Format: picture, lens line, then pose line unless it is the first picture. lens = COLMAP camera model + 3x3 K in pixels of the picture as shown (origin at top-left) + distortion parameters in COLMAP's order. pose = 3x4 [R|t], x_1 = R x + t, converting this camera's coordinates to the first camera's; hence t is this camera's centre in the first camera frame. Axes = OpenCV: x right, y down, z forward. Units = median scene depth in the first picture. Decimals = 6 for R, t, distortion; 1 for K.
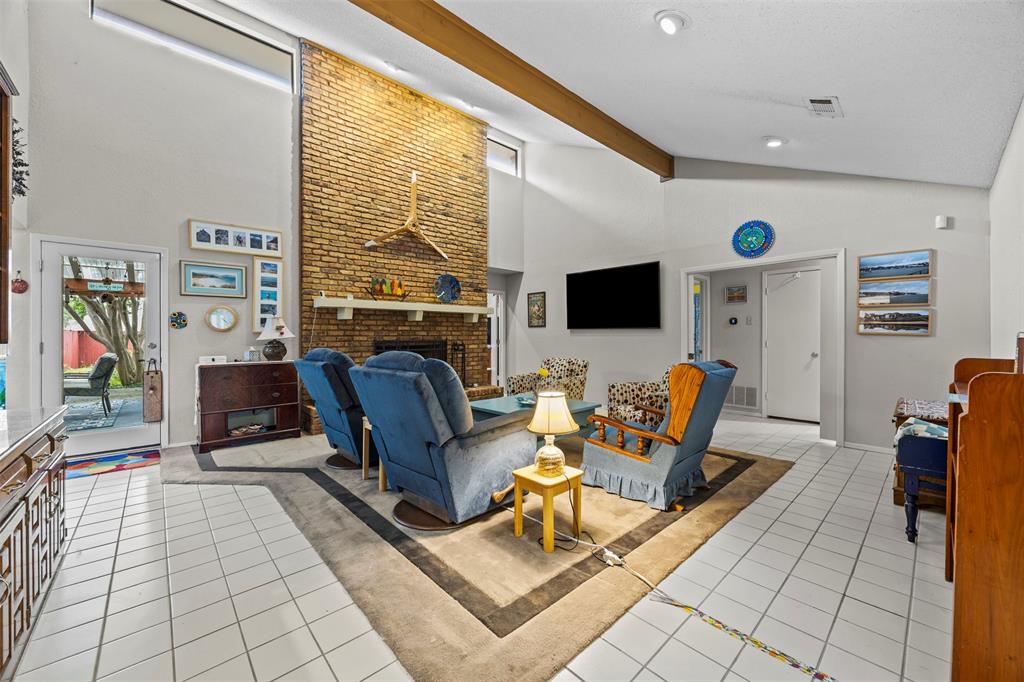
lens RADIAL K [[394.5, 0, 508.7], [0, 394.5, 338.4], [0, 0, 1]] dist [-0.001478, -0.000251]
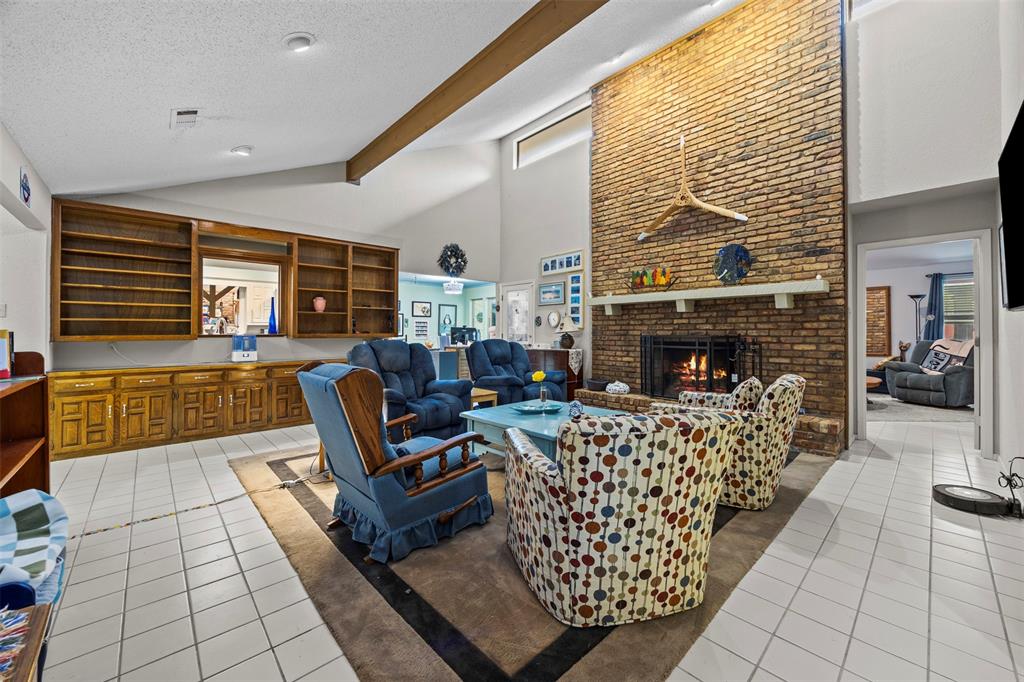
lens RADIAL K [[394.5, 0, 508.8], [0, 394.5, 331.6], [0, 0, 1]] dist [-0.001478, -0.000251]
pose [[-0.000085, 0.003363, -0.999994, 0.632485], [-0.005306, 0.999980, 0.003363, -0.004337], [0.999986, 0.005306, -0.000067, 0.669005]]
